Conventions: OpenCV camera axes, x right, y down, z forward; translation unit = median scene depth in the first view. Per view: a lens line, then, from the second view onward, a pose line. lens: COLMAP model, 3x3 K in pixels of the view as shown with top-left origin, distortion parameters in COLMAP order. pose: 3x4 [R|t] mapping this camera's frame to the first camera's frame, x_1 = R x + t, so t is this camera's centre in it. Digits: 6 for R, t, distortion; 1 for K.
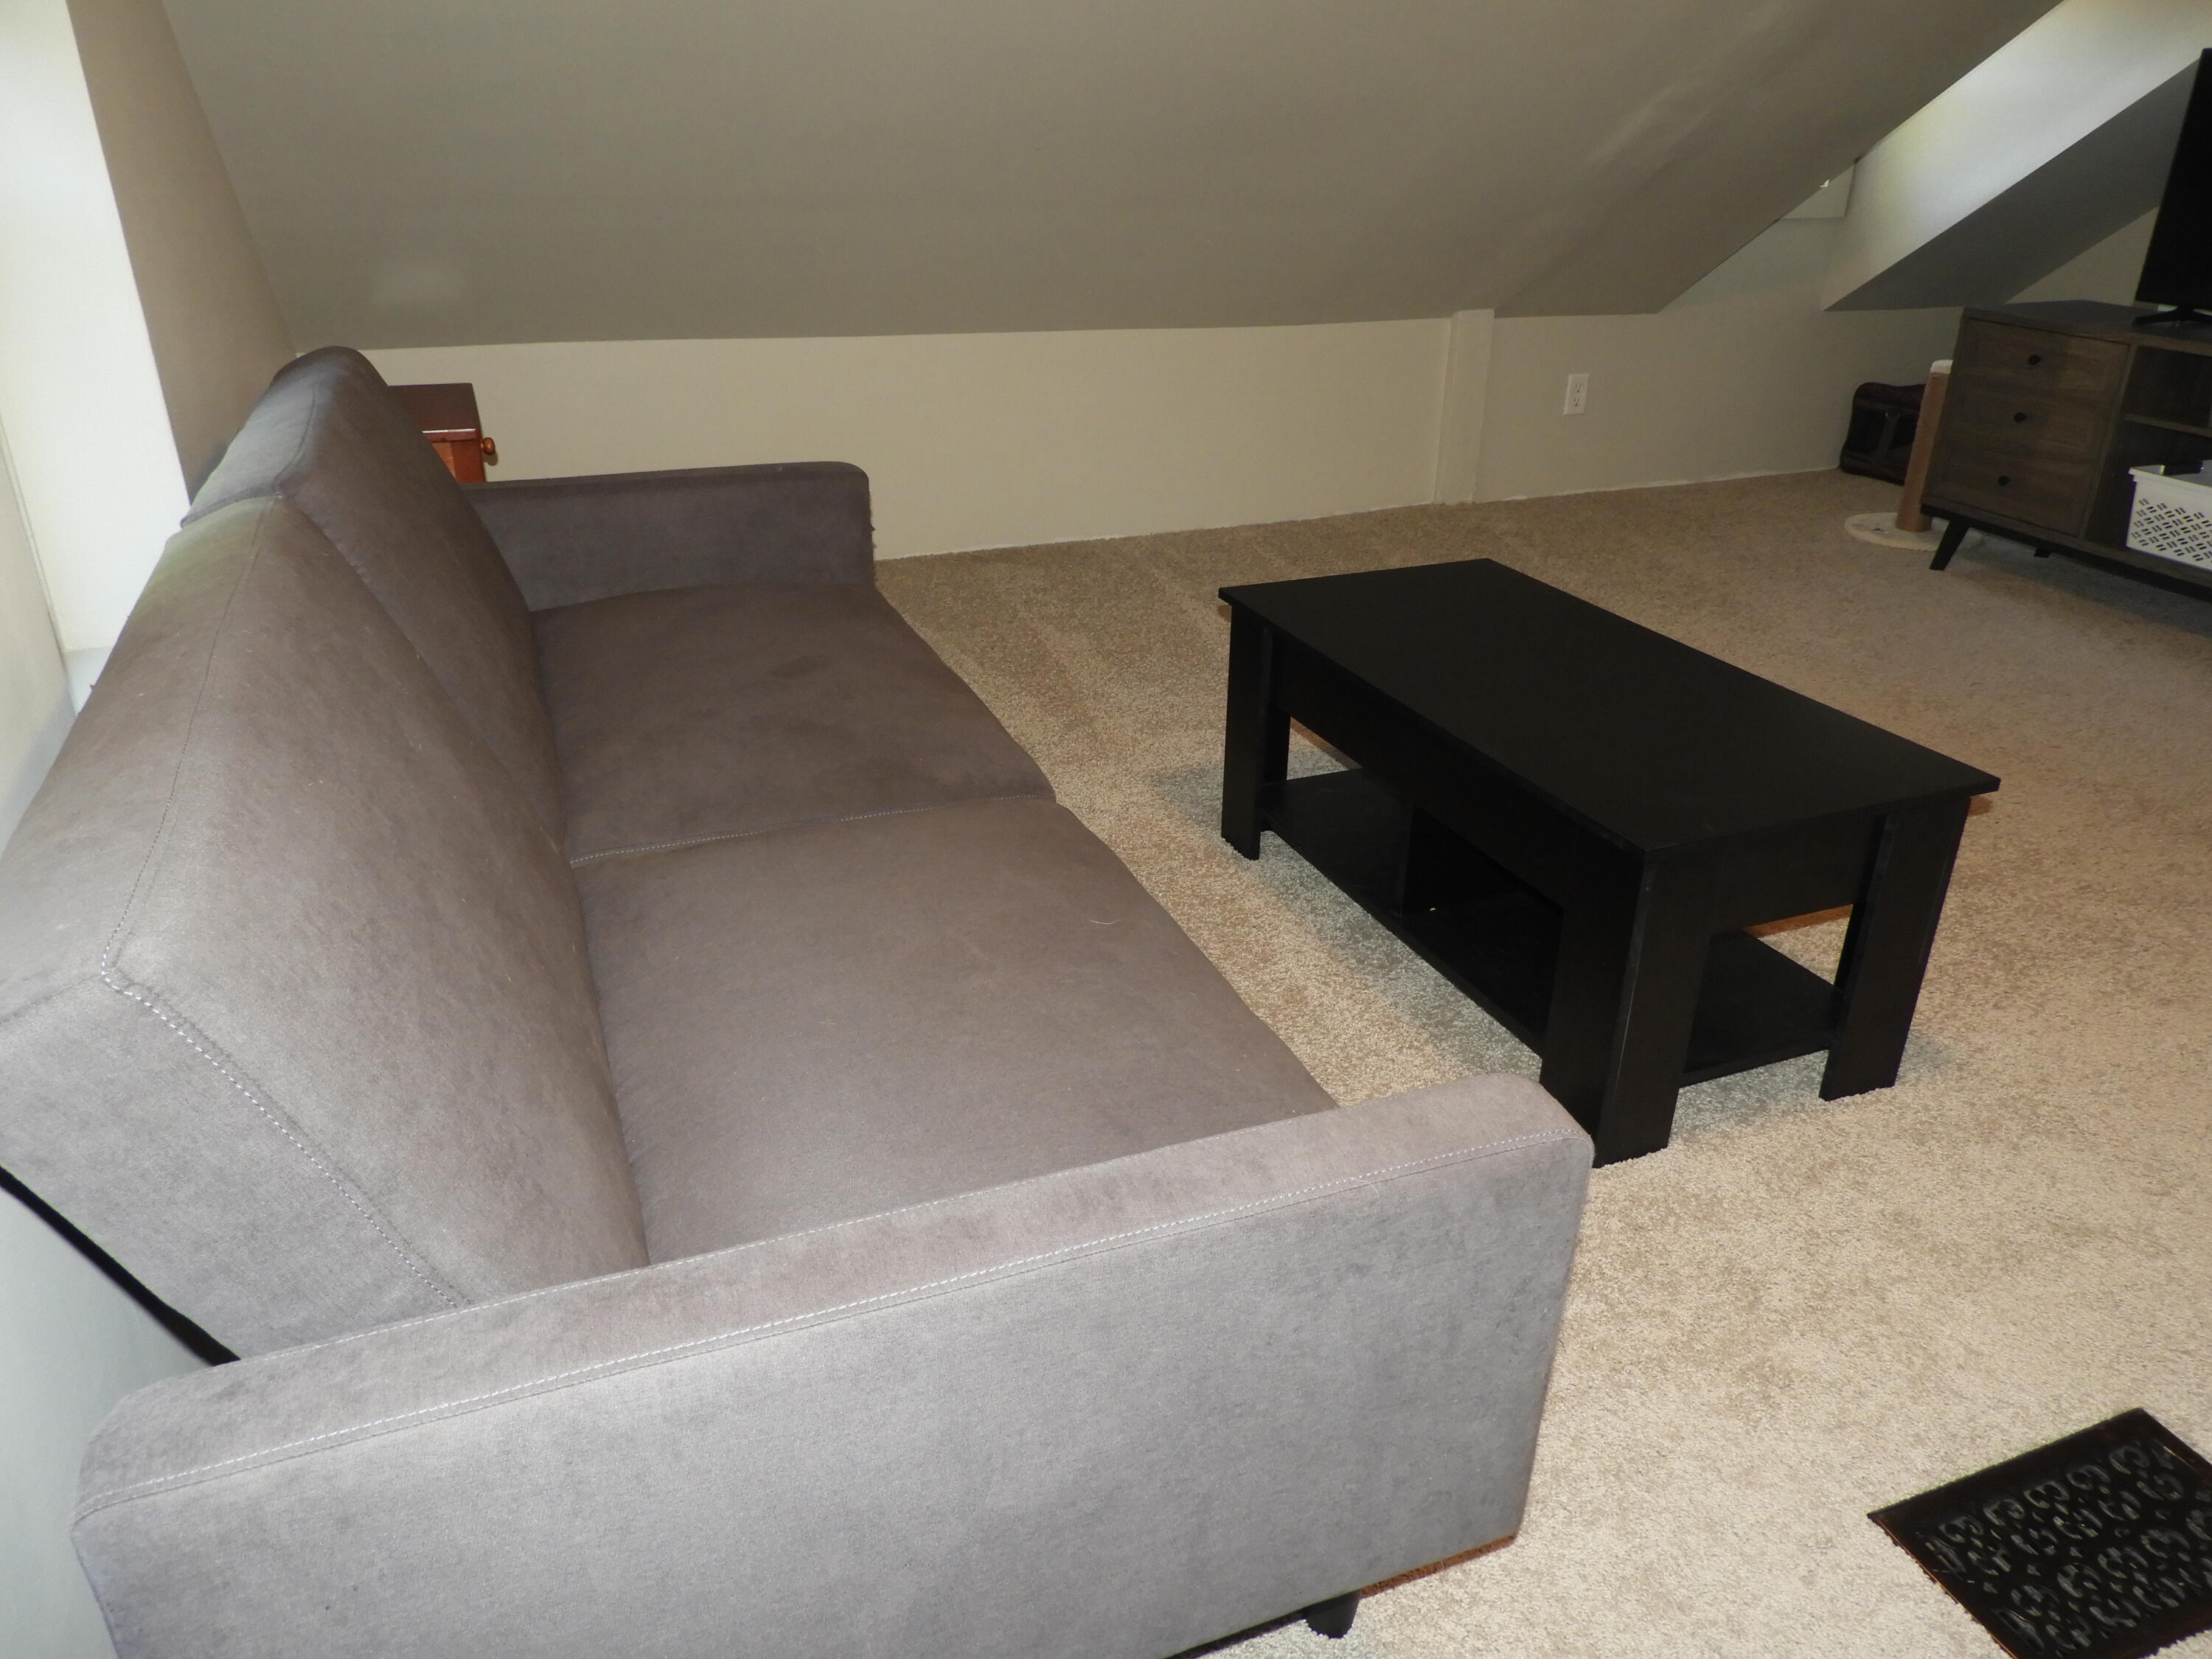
lens RADIAL K [[1567.4, 0, 1111.0], [0, 1567.4, 828.8], [0, 0, 1]] dist [0.004820, 0.000189]
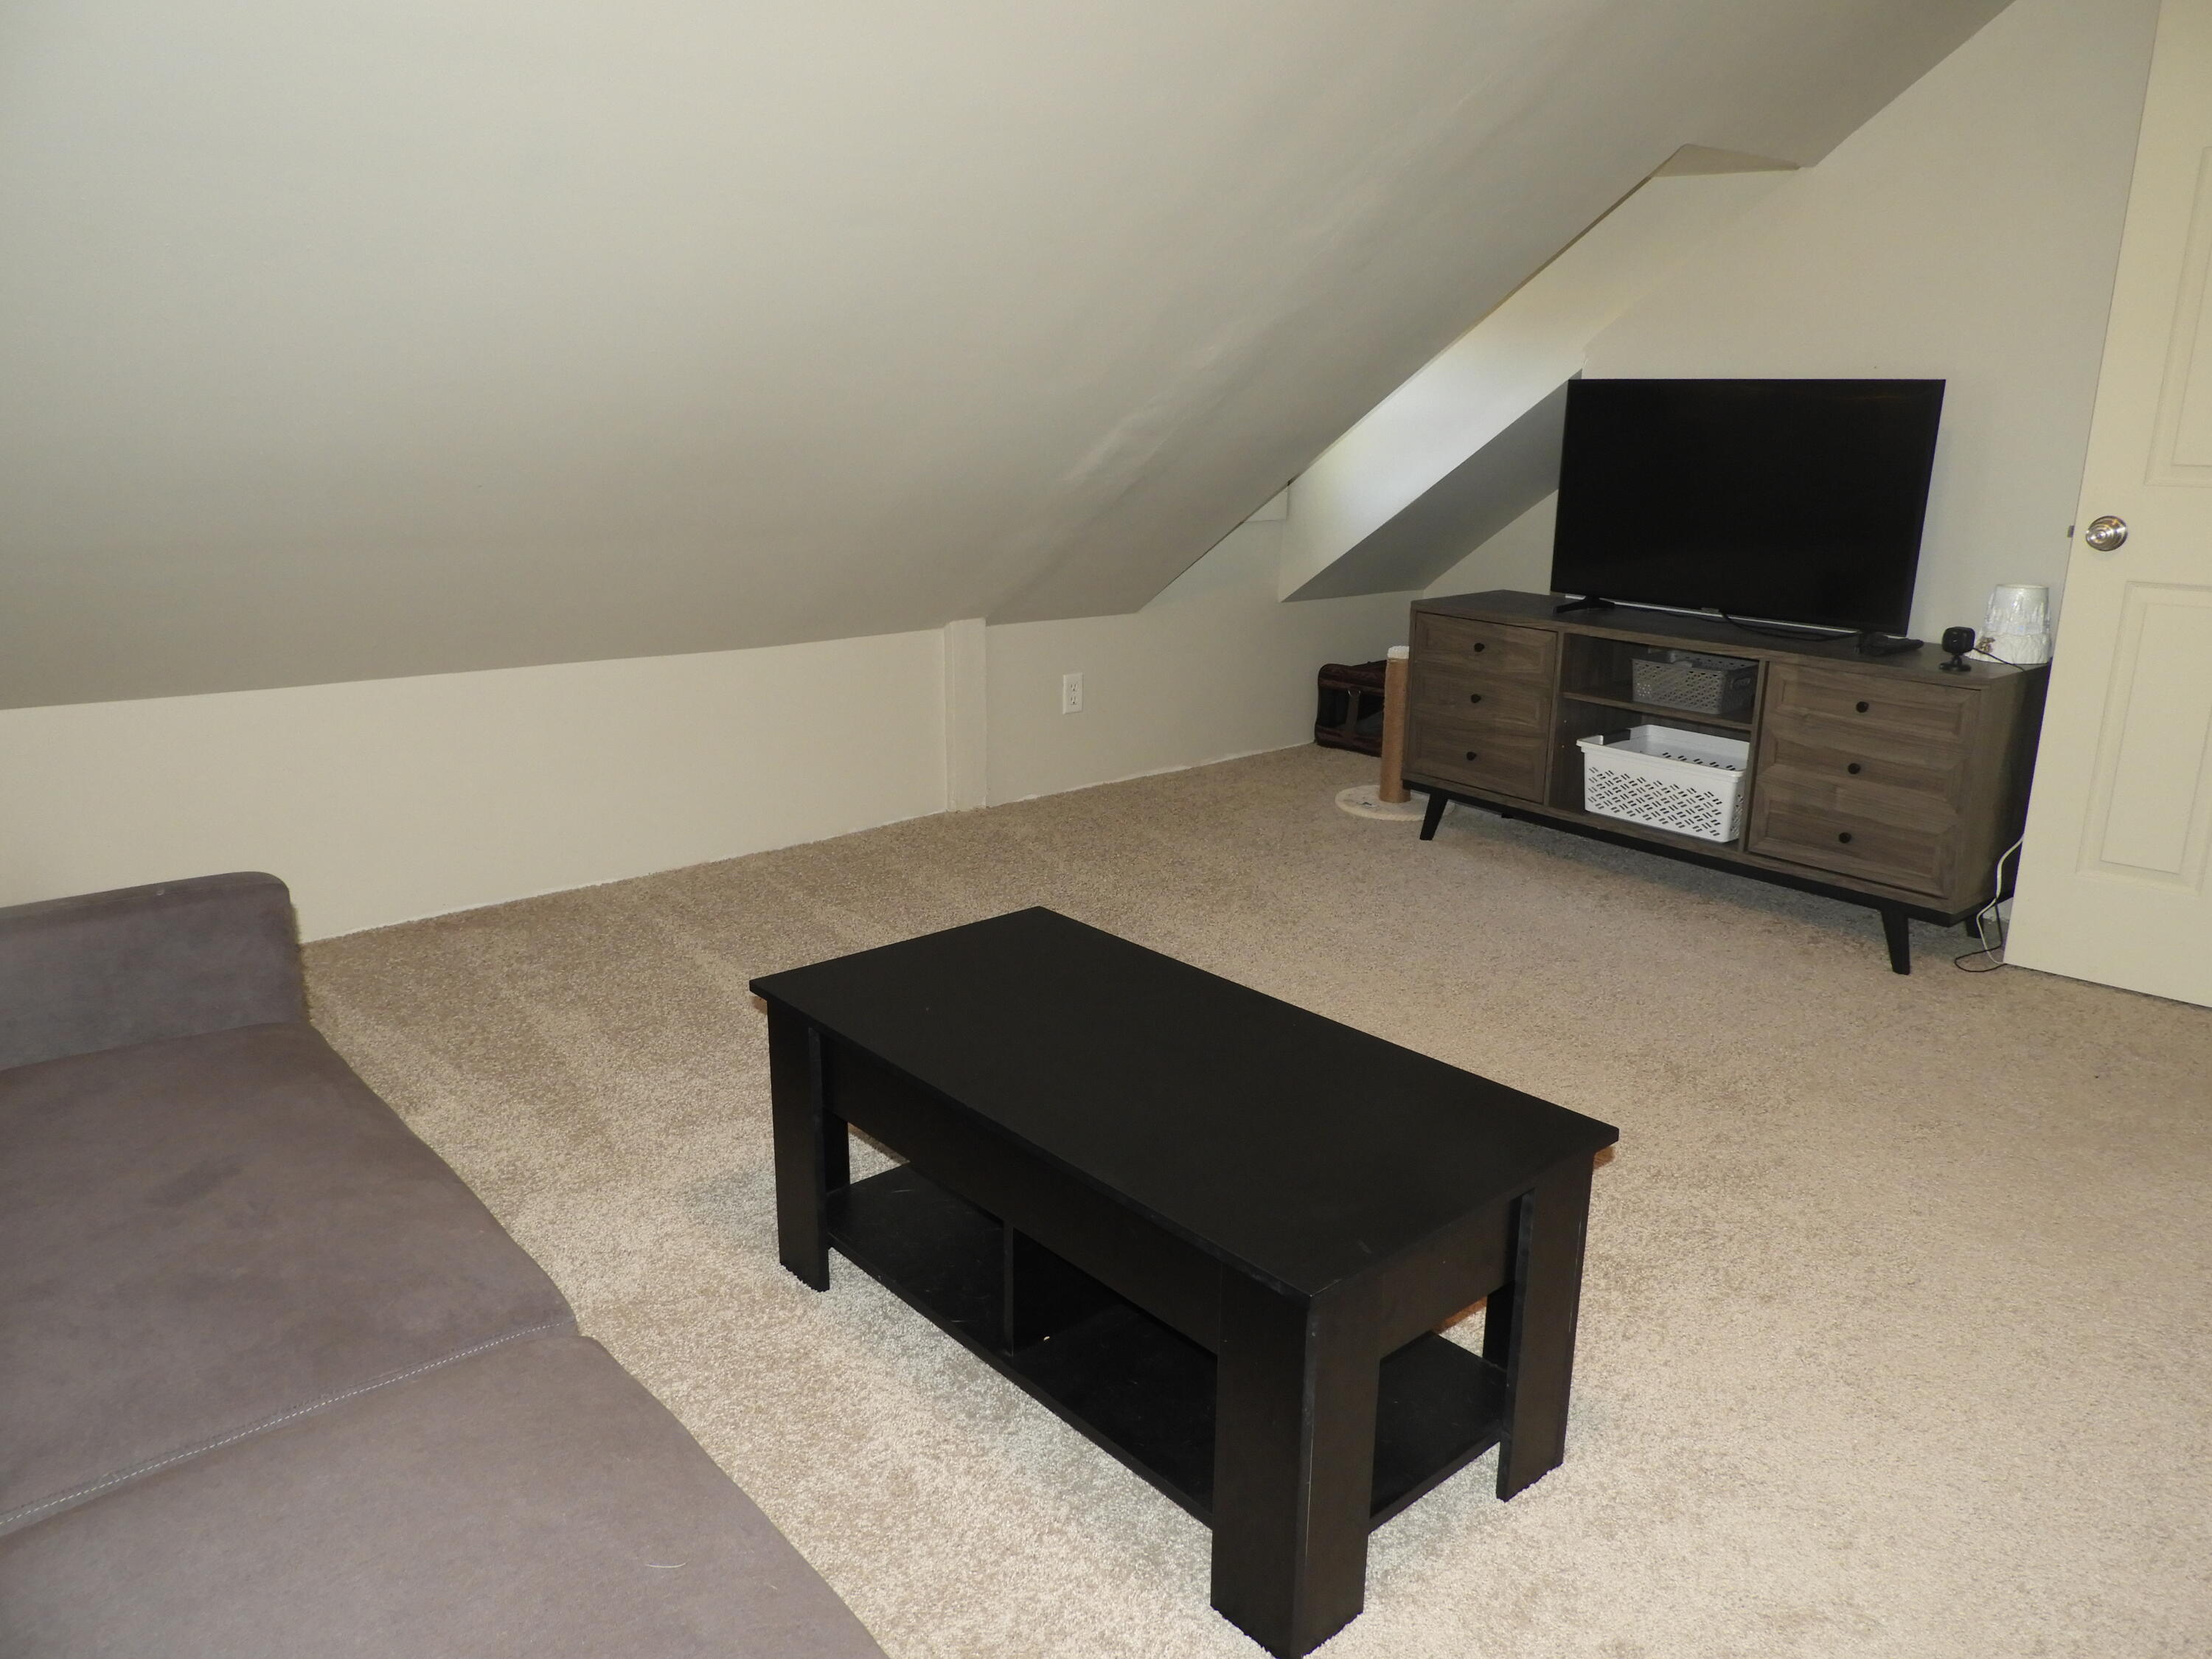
lens RADIAL K [[1567.4, 0, 1108.6], [0, 1567.4, 837.6], [0, 0, 1]] dist [0.004820, 0.000189]
pose [[0.946450, -0.088773, 0.310406, -0.003058], [0.137309, 0.980846, -0.138154, -0.059661], [-0.292196, 0.173377, 0.940511, 0.085315]]
